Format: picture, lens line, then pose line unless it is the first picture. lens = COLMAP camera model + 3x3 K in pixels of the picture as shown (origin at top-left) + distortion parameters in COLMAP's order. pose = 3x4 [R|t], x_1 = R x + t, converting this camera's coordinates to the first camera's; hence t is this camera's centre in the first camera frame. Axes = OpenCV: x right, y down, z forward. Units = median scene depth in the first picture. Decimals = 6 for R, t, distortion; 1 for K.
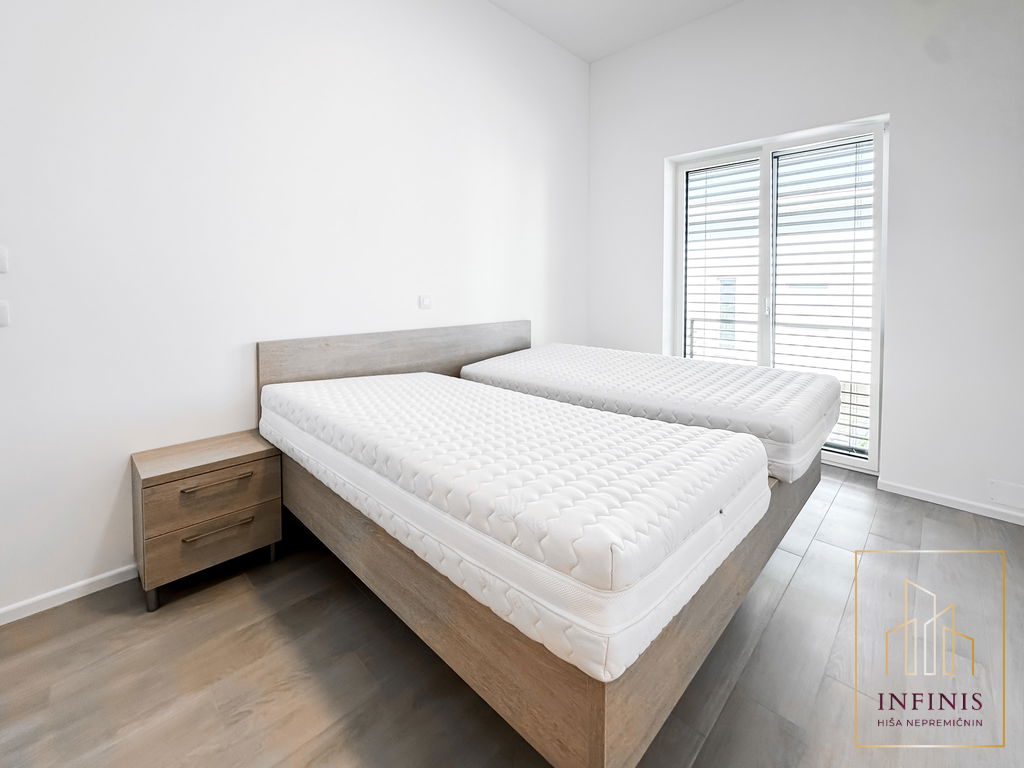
lens RADIAL K [[432.8, 0, 507.9], [0, 432.8, 412.0], [0, 0, 1]] dist [-0.000790, 0.000048]
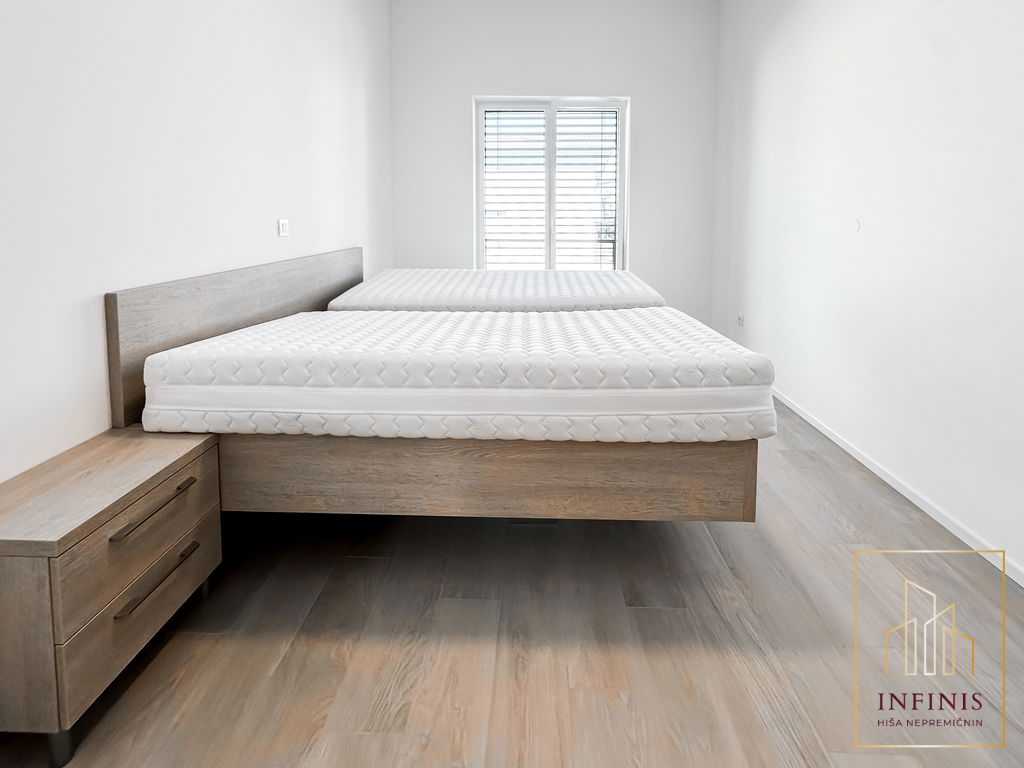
lens RADIAL K [[429.5, 0, 509.0], [0, 429.5, 367.5], [0, 0, 1]] dist [-0.001078, -0.000005]
pose [[0.734670, -0.225773, 0.639755, -0.618256], [0.188529, 0.973800, 0.127160, -0.024724], [-0.651703, 0.027192, 0.757986, 0.144958]]
